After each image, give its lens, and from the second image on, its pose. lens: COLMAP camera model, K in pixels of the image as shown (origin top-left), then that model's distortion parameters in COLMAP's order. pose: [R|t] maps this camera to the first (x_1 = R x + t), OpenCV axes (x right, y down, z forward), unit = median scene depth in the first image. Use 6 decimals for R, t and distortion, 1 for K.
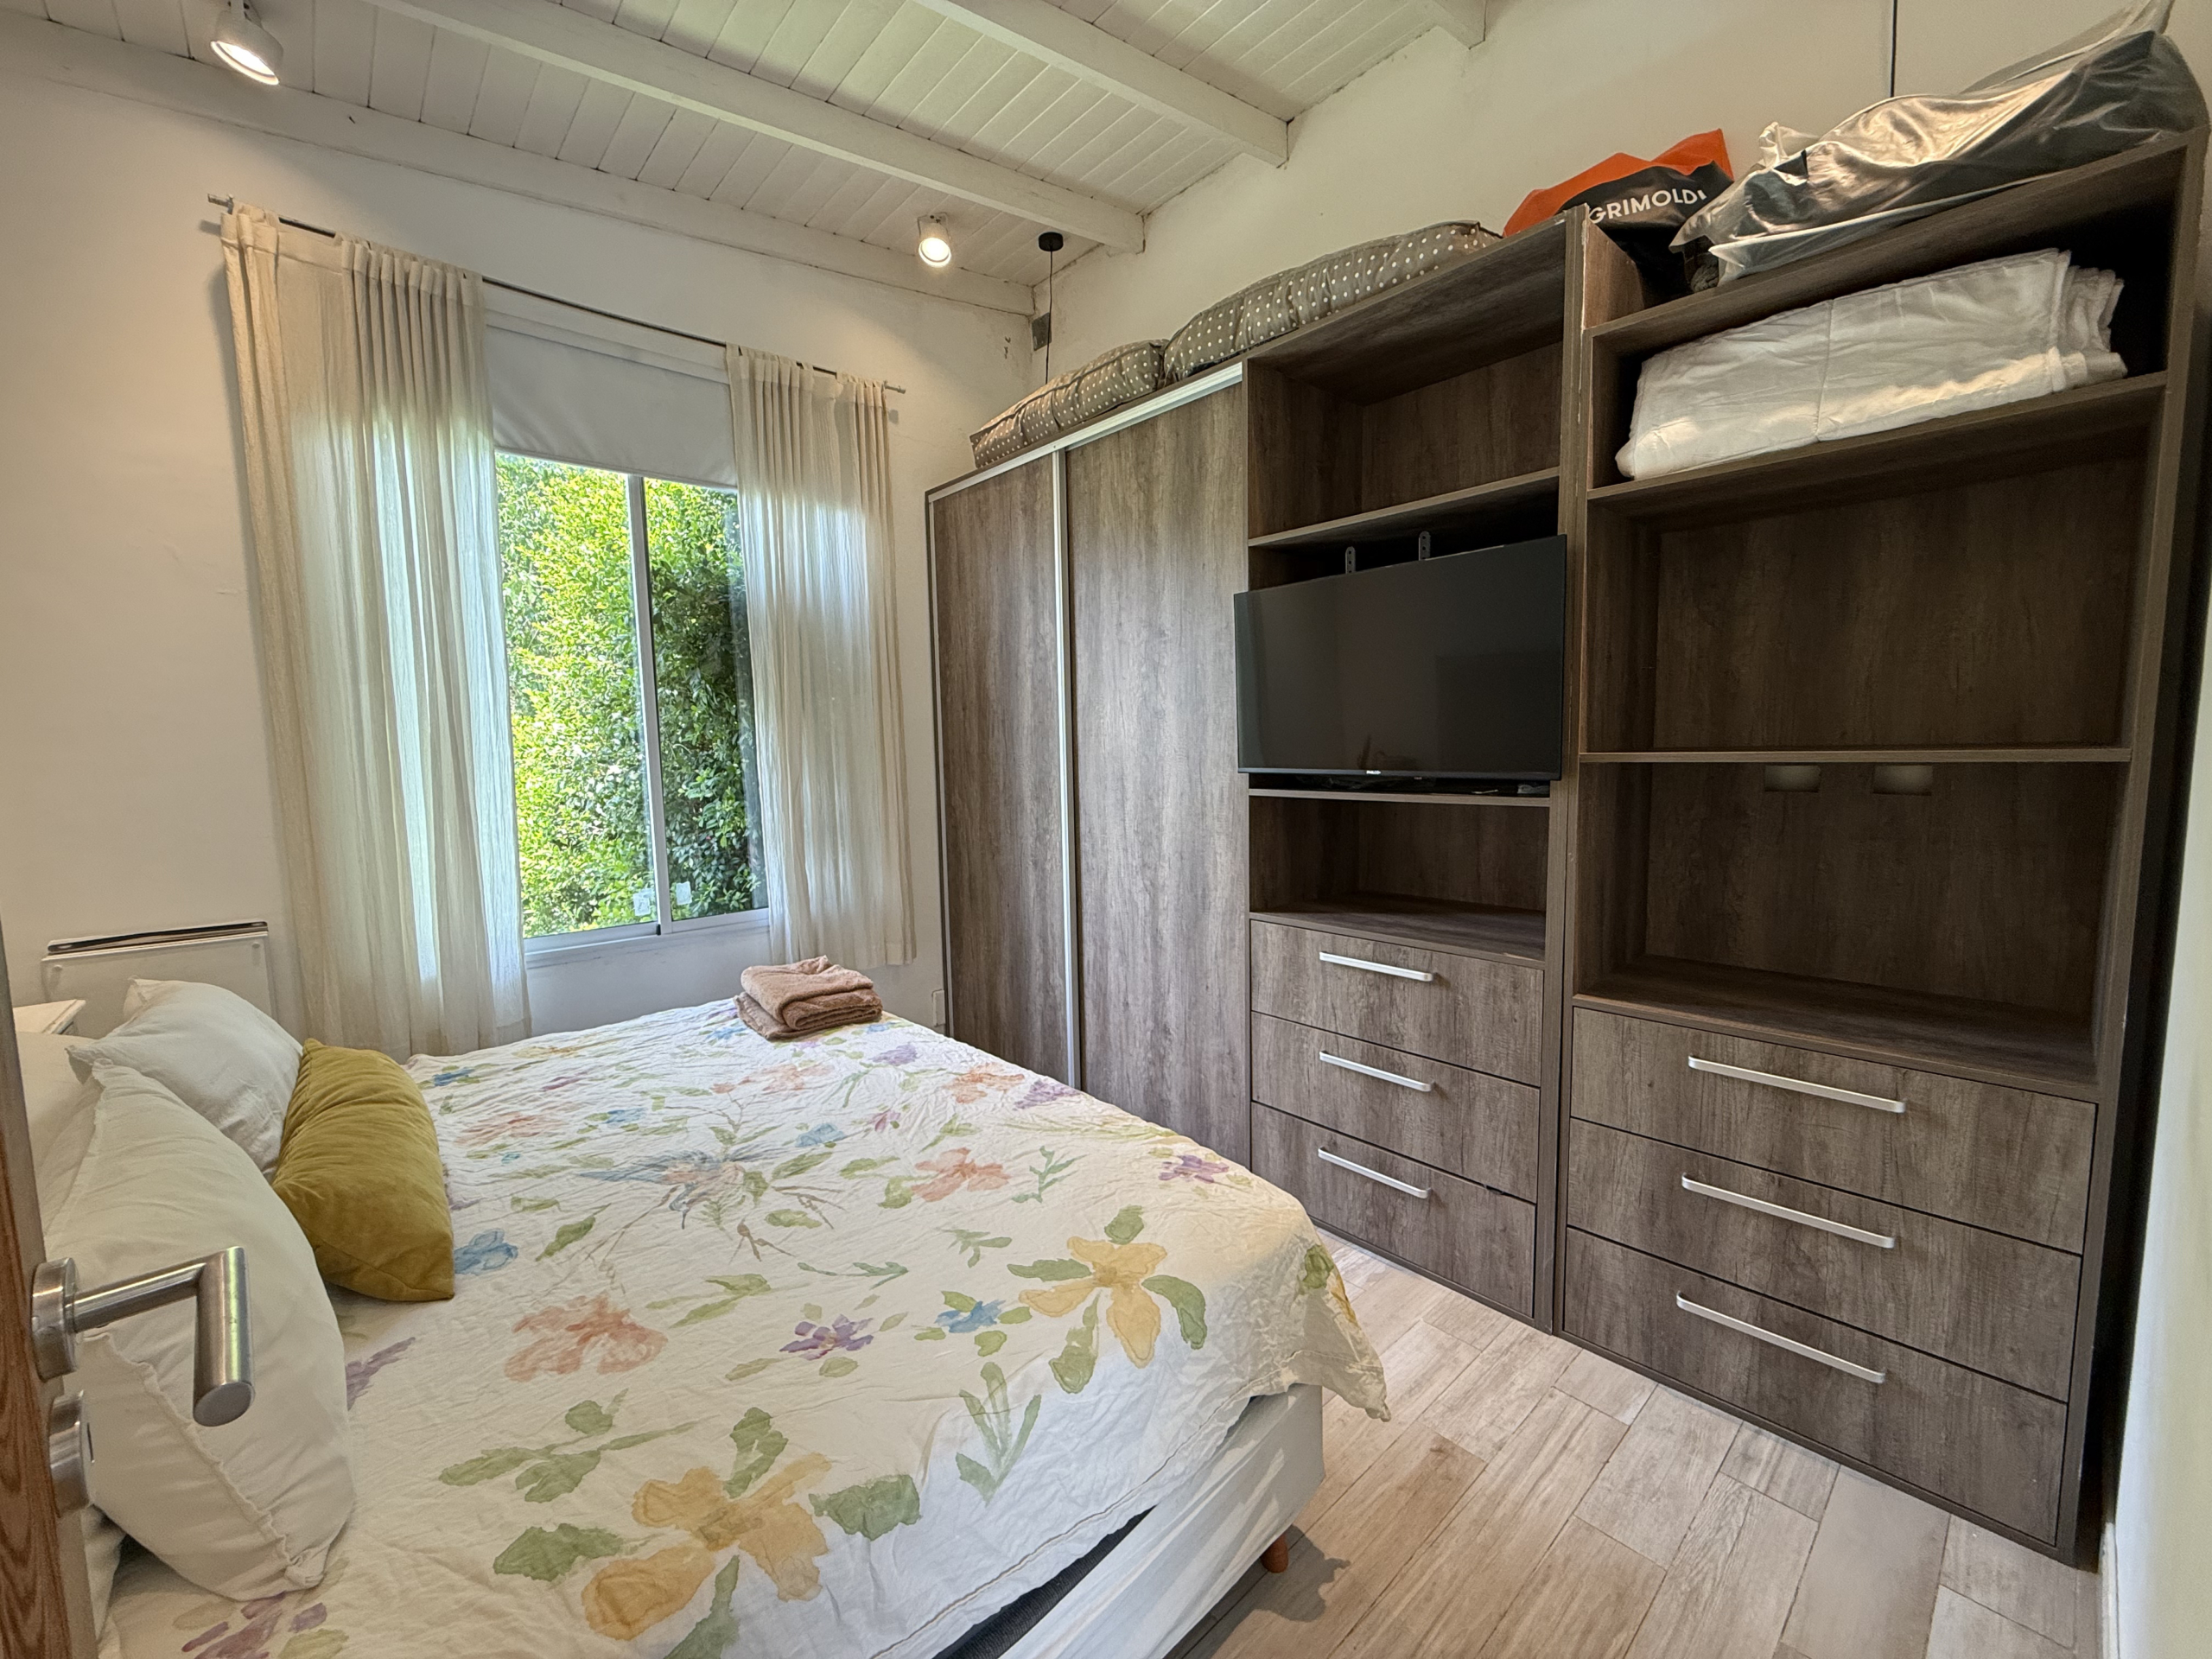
lens RADIAL K [[885.0, 0, 1100.6], [0, 885.0, 829.7], [0, 0, 1]] dist [0.001479, 0.000385]
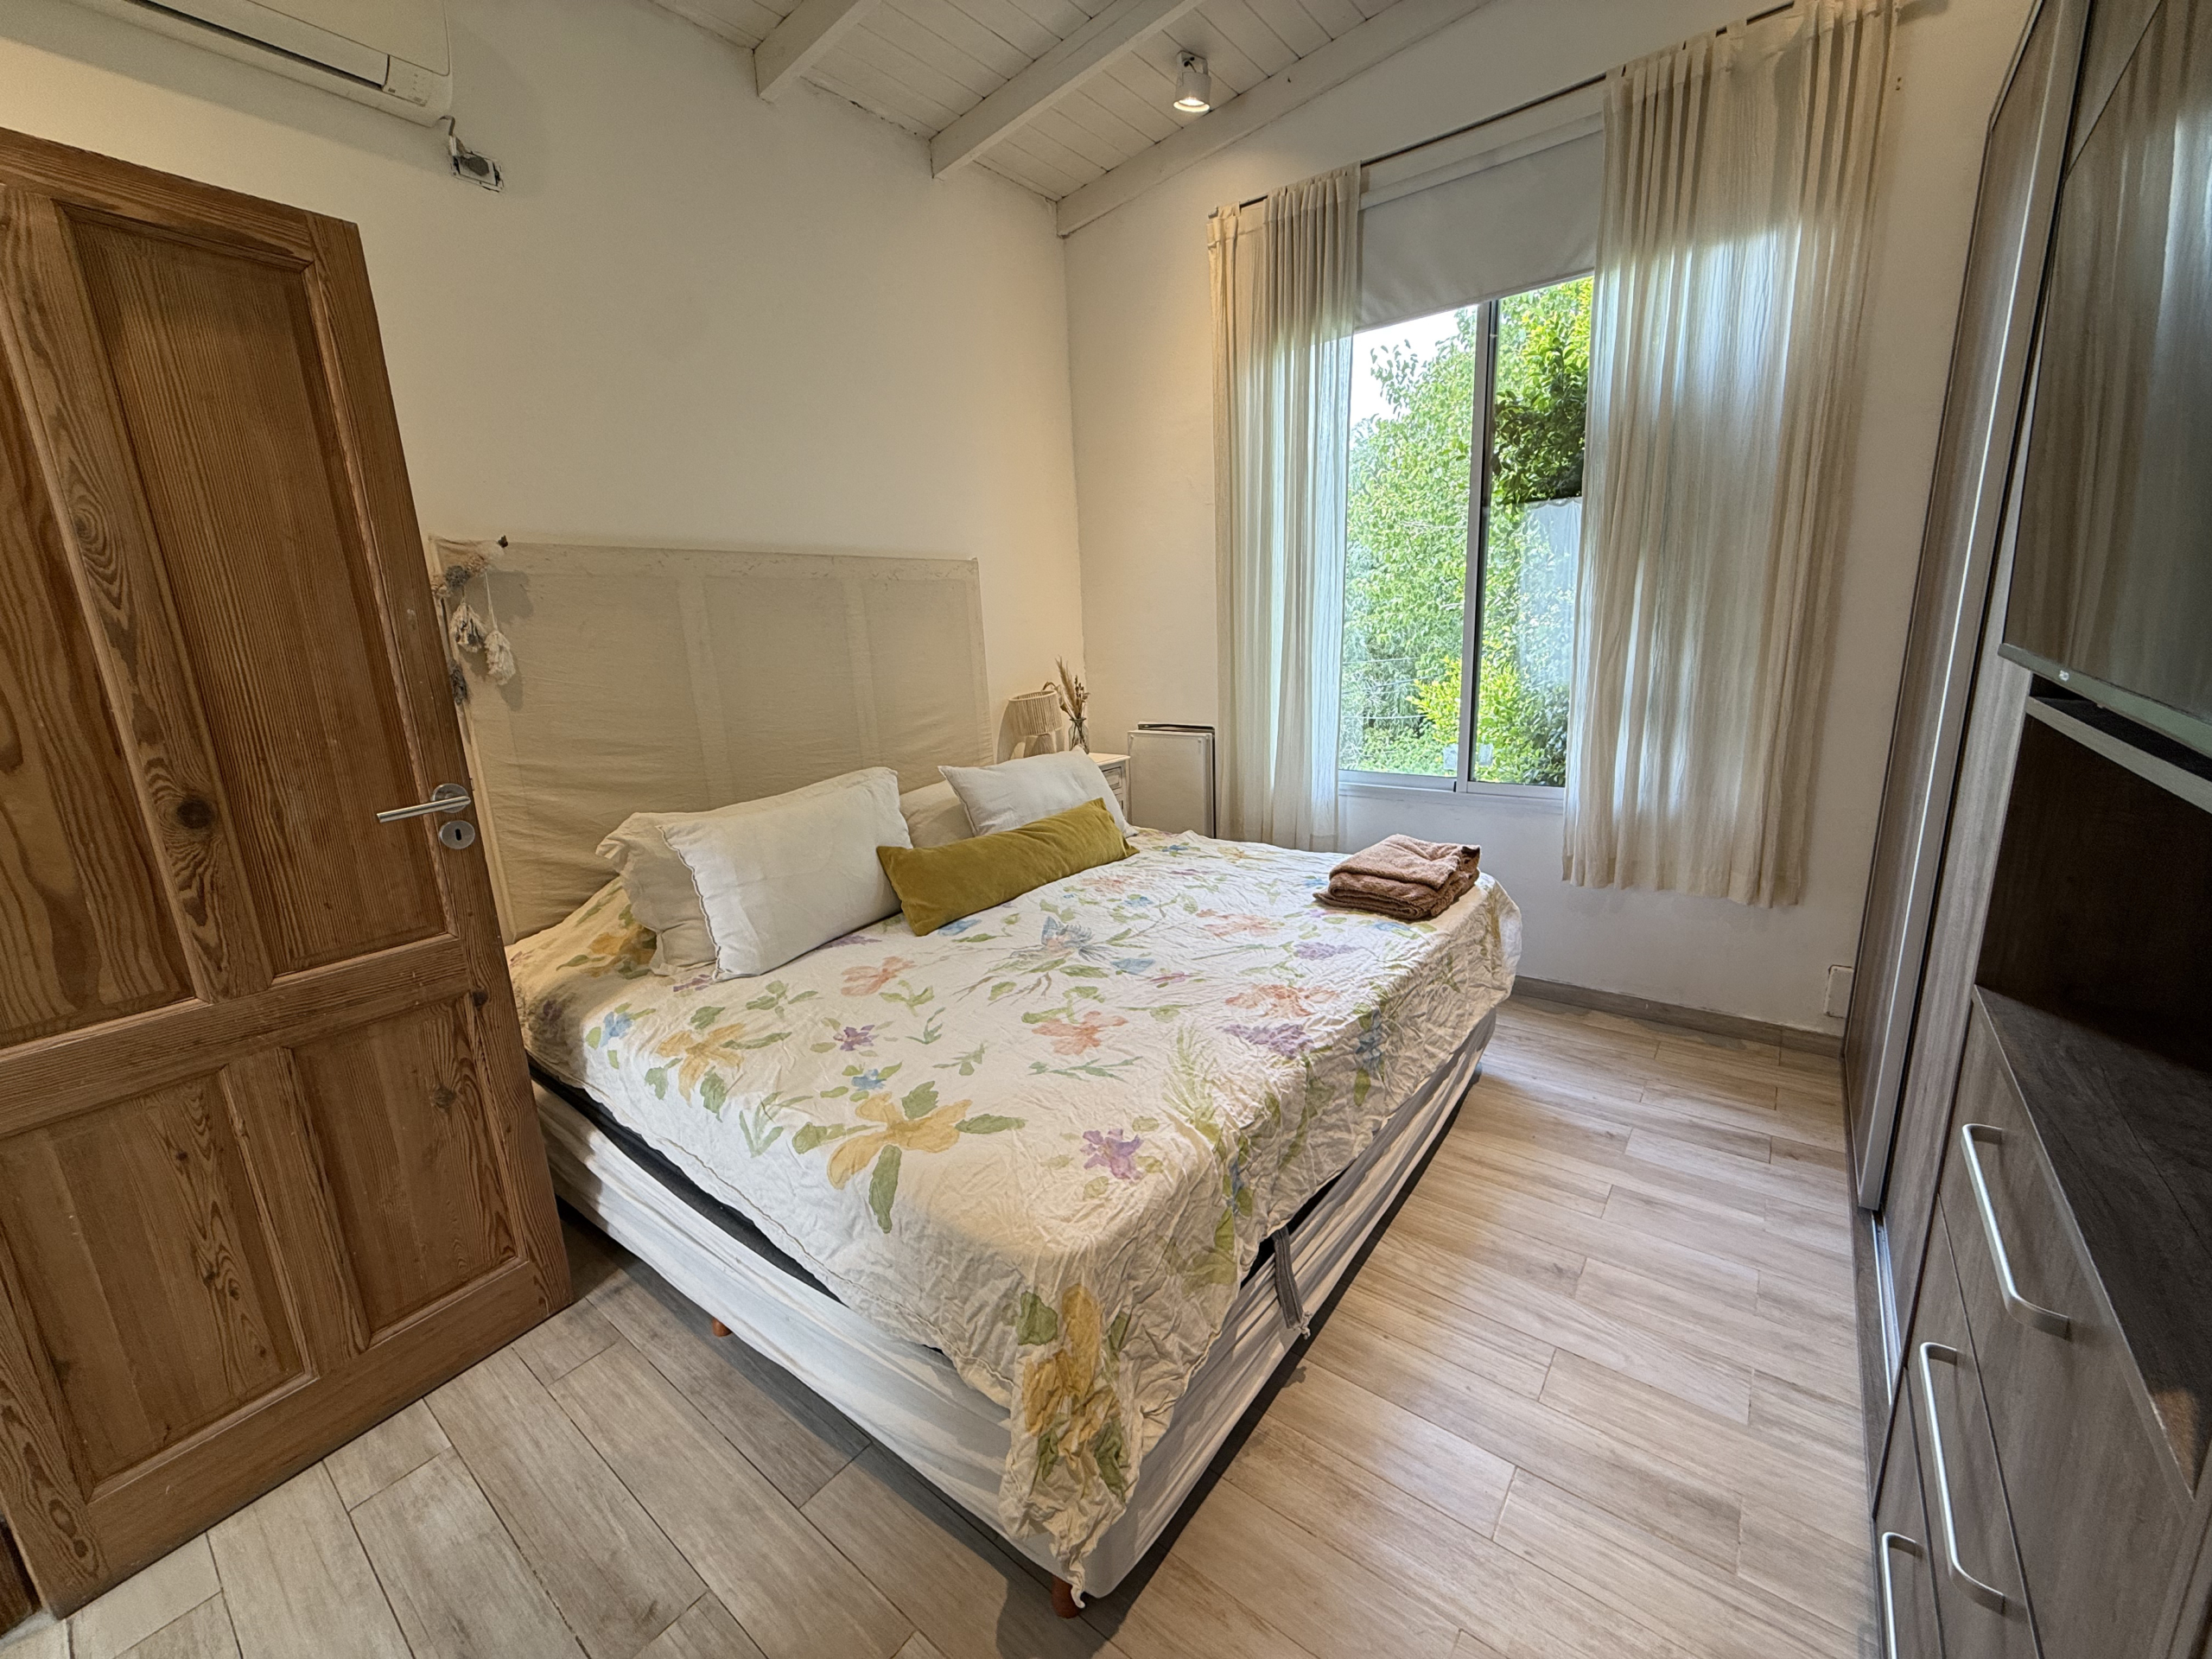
lens RADIAL K [[885.0, 0, 1100.6], [0, 885.0, 829.7], [0, 0, 1]] dist [0.001479, 0.000385]
pose [[0.179410, 0.231901, -0.956051, 0.634980], [-0.054801, 0.972667, 0.225647, -0.070028], [0.982247, 0.011910, 0.187214, 0.645961]]
